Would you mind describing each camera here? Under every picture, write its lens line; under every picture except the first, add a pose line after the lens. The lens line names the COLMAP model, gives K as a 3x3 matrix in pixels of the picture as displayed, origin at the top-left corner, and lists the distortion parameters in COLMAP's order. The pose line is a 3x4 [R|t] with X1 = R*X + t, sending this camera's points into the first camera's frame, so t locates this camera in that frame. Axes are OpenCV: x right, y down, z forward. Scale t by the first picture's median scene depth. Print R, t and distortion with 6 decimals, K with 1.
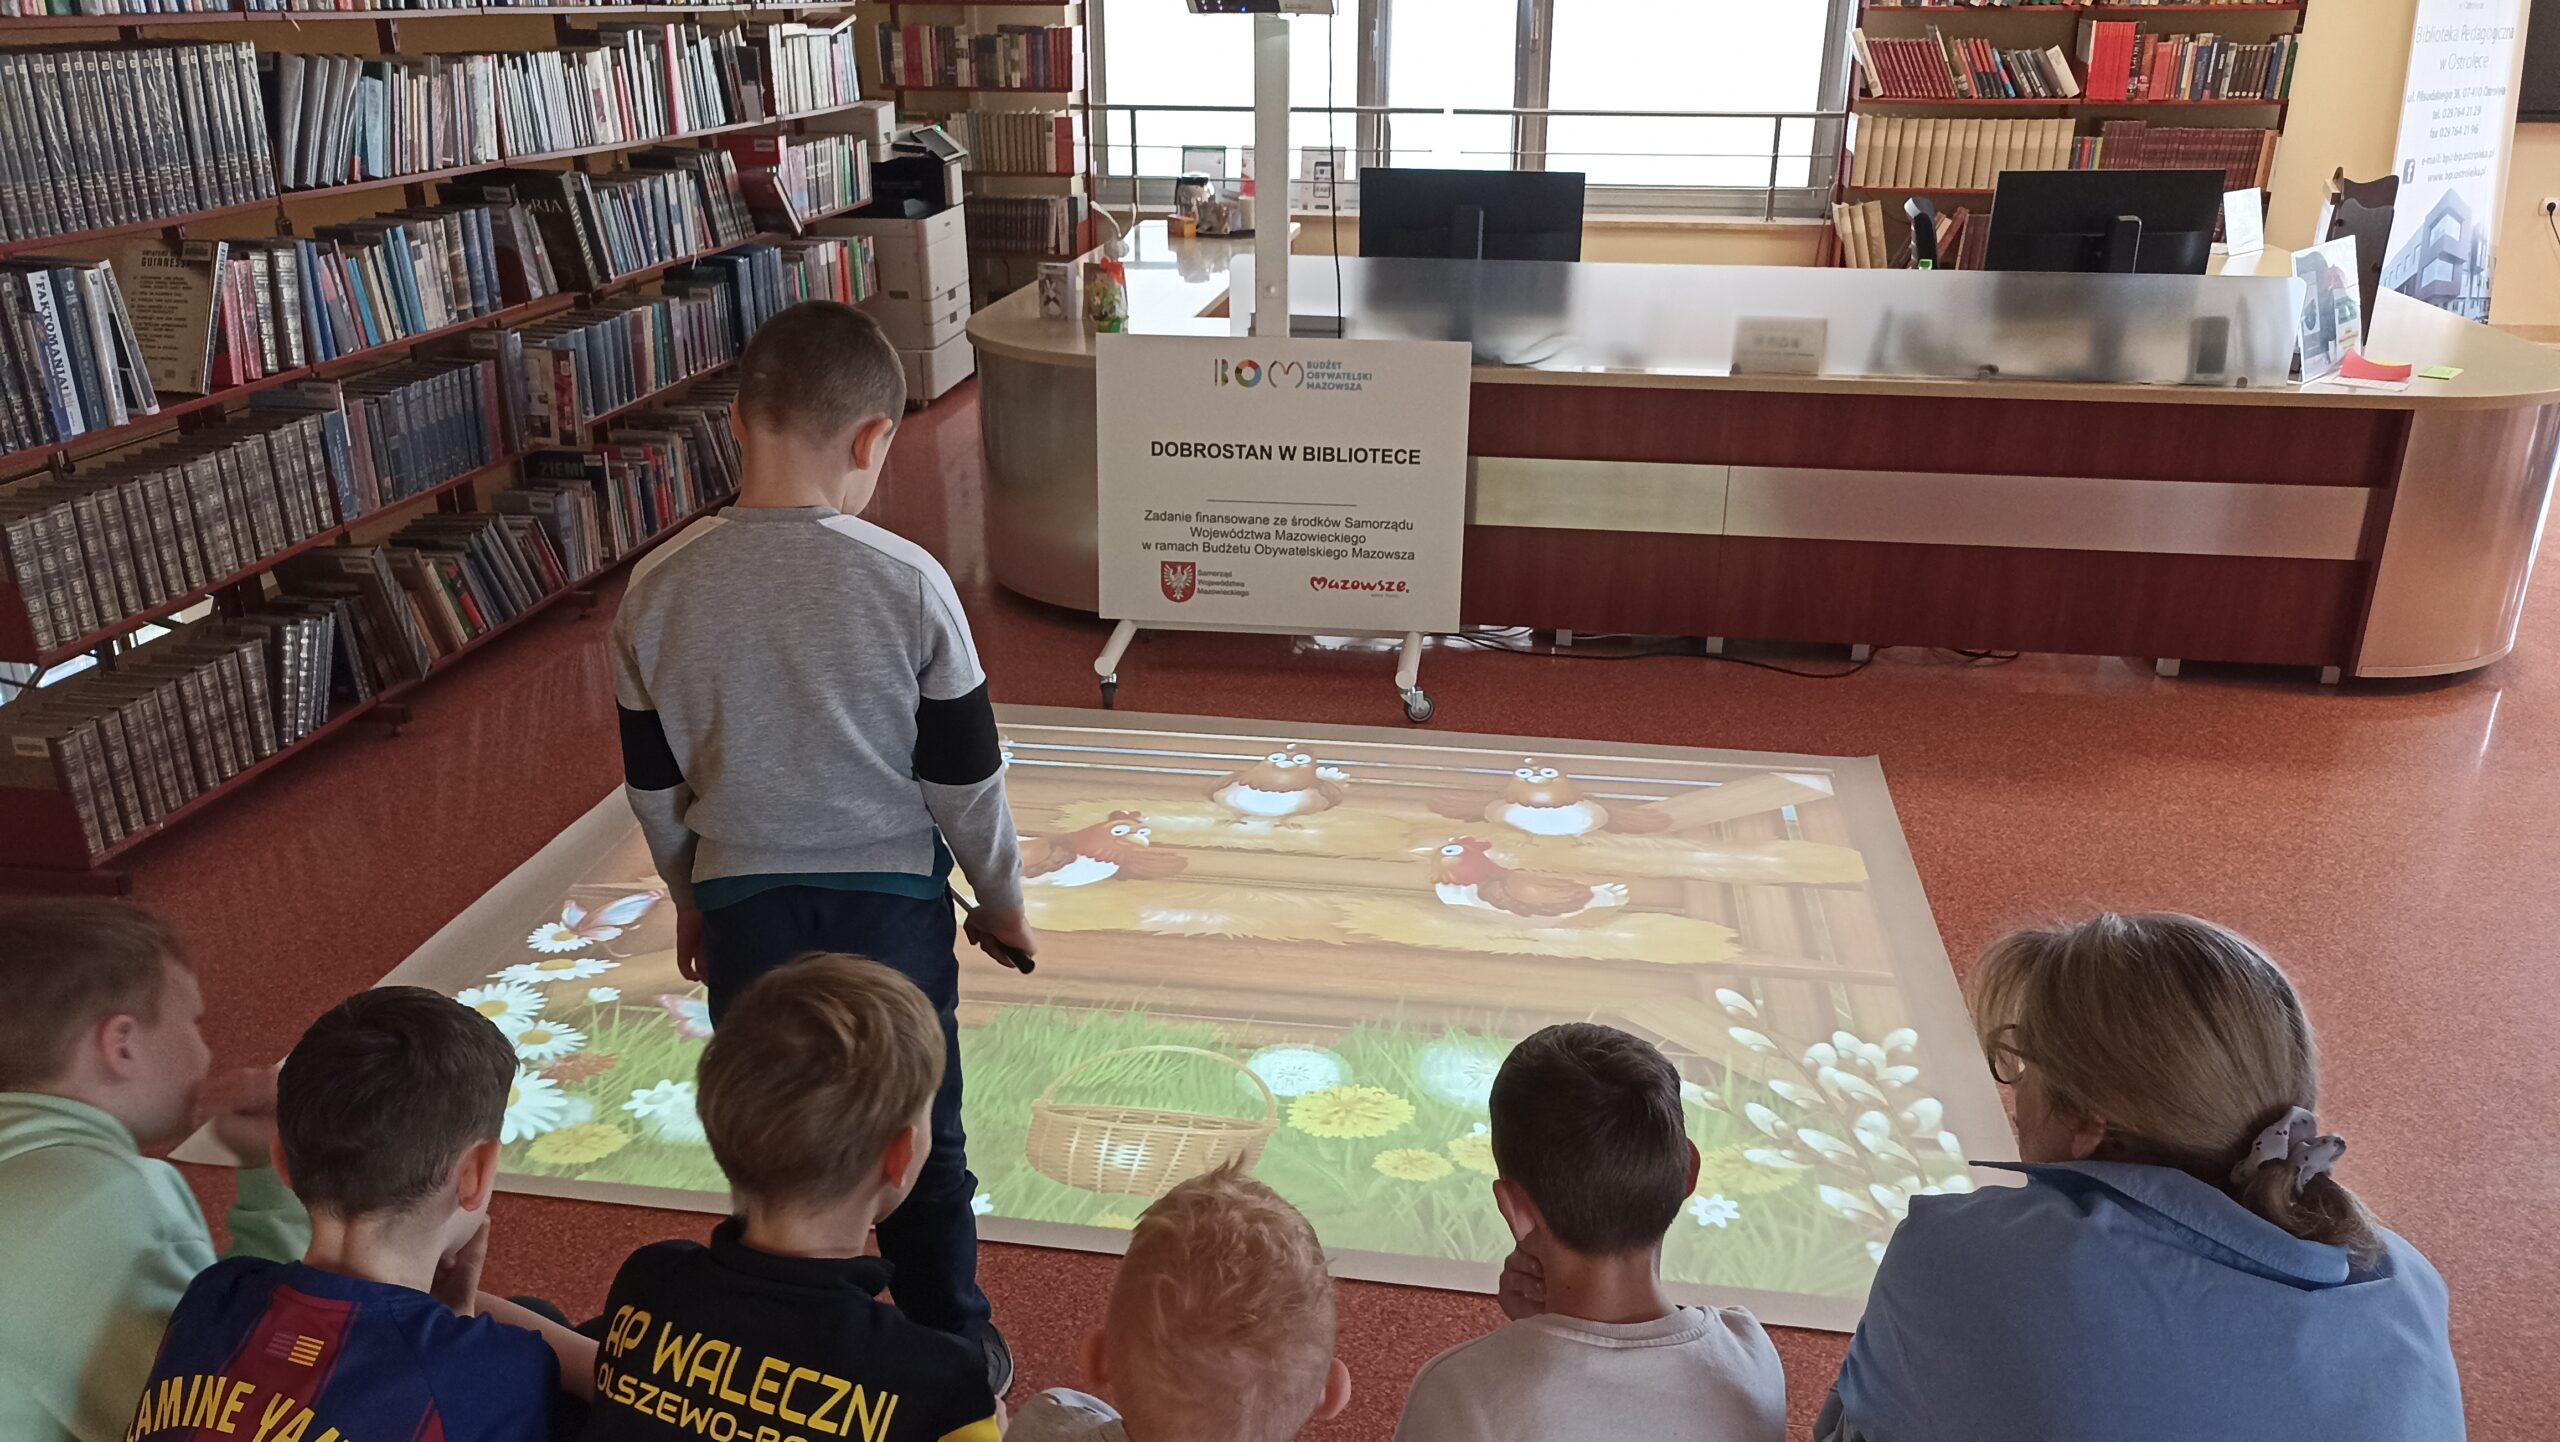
lens RADIAL K [[1867.0, 0, 1280.0], [0, 1867.0, 721.0], [0, 0, 1]] dist [0.027026, -0.023617]
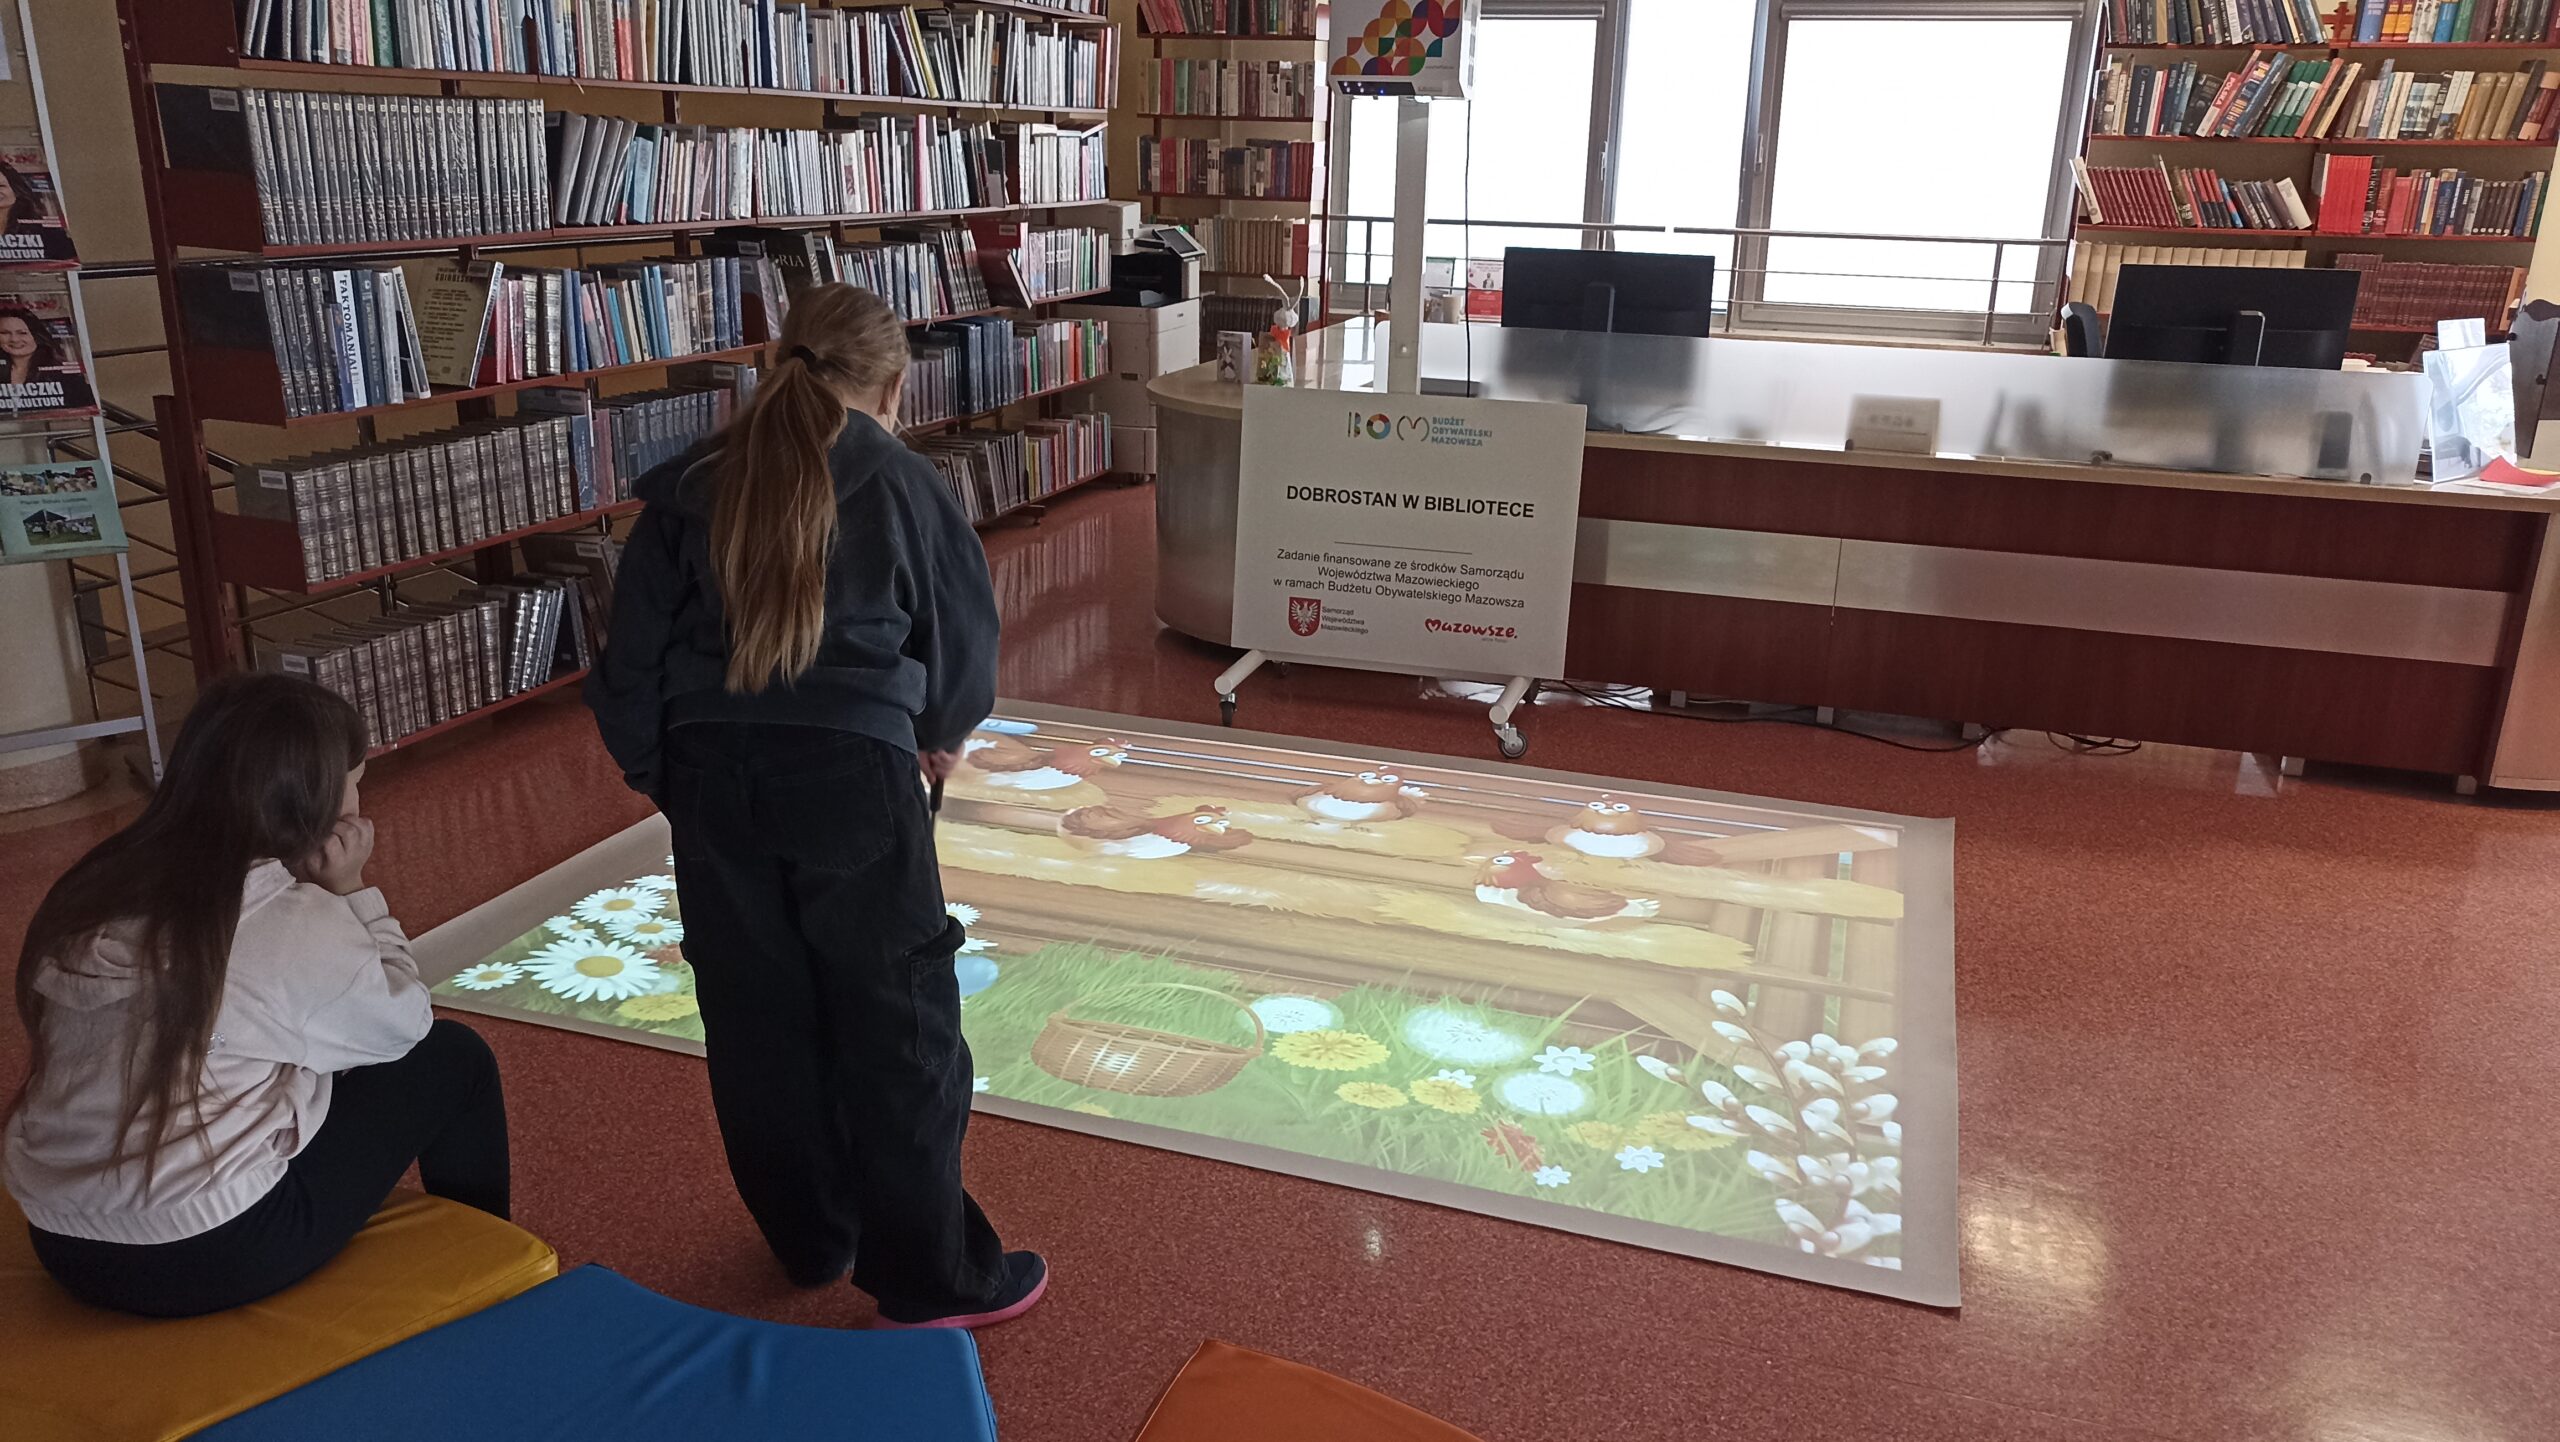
lens RADIAL K [[1867.0, 0, 1280.0], [0, 1867.0, 721.0], [0, 0, 1]] dist [0.027026, -0.023617]
pose [[0.985232, 0.069656, -0.156414, 0.109909], [-0.081228, 0.994315, -0.068843, 0.063711], [0.150729, 0.080531, 0.985290, -0.060374]]
